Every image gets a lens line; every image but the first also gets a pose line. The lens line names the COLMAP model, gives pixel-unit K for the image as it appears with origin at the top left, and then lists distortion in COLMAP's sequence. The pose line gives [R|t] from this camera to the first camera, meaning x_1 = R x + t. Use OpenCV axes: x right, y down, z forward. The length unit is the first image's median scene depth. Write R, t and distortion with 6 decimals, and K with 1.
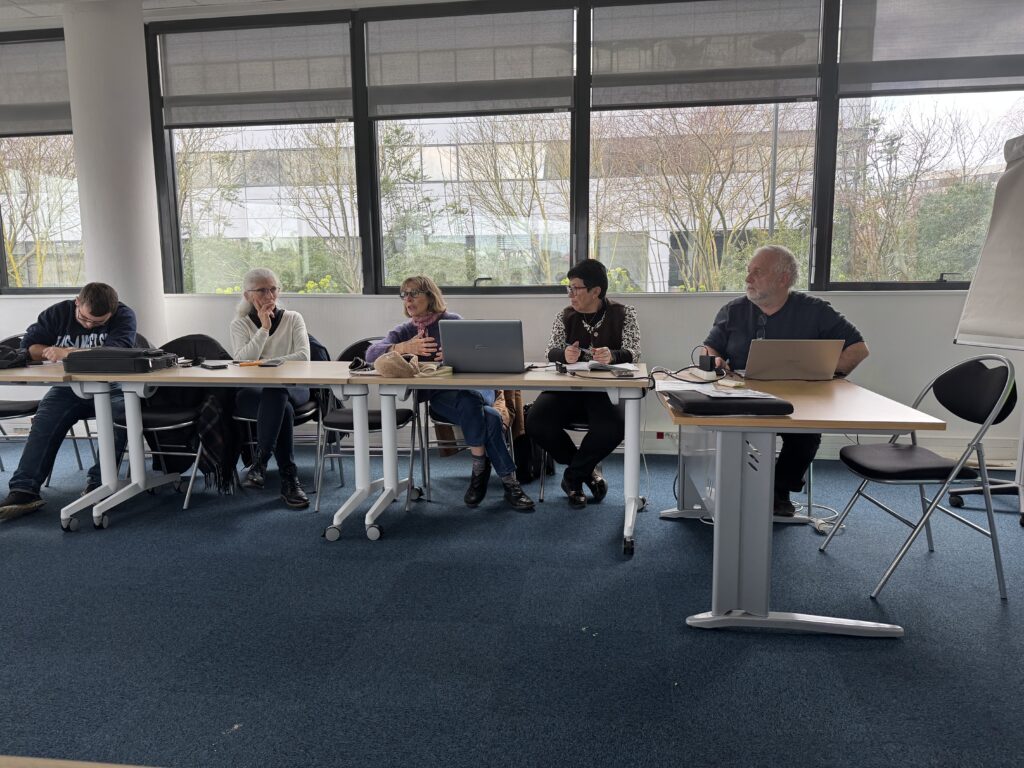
lens RADIAL K [[715.9, 0, 513.1], [0, 715.9, 383.7], [0, 0, 1]] dist [-0.011982, -0.018597]
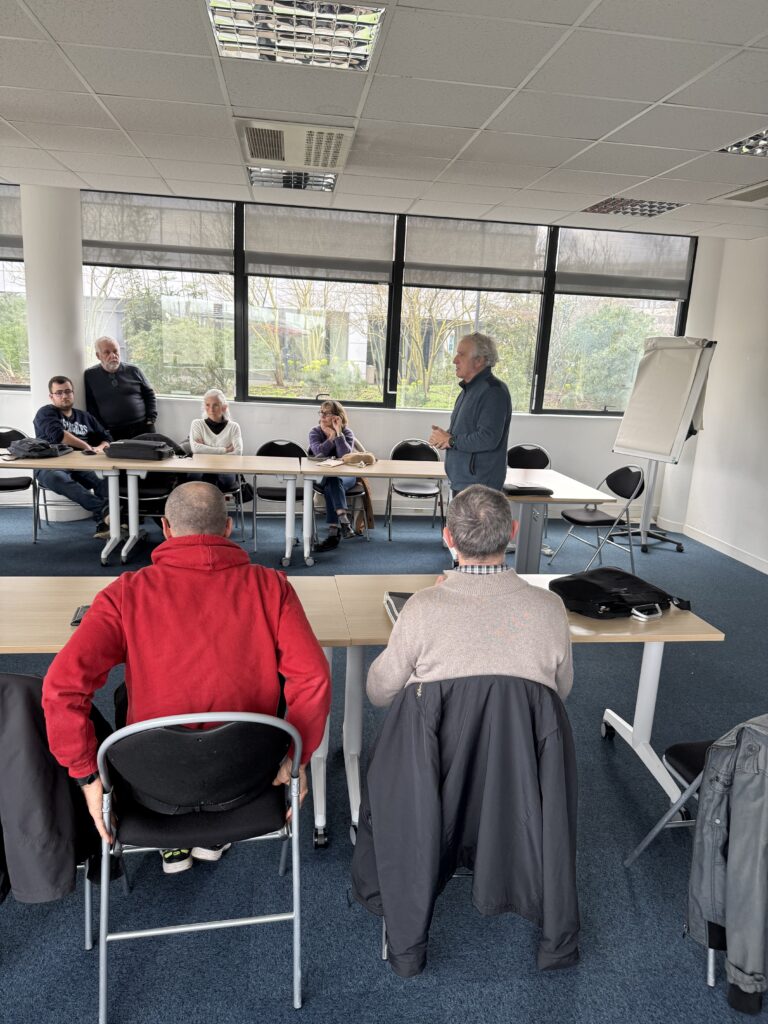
lens RADIAL K [[715.9, 0, 383.1], [0, 715.9, 512.3], [0, 0, 1]] dist [-0.011982, -0.018597]
pose [[0.960751, -0.002900, 0.277399, -0.453890], [-0.022233, 0.995924, 0.087413, -0.053859], [-0.276521, -0.090150, 0.956770, -0.599874]]
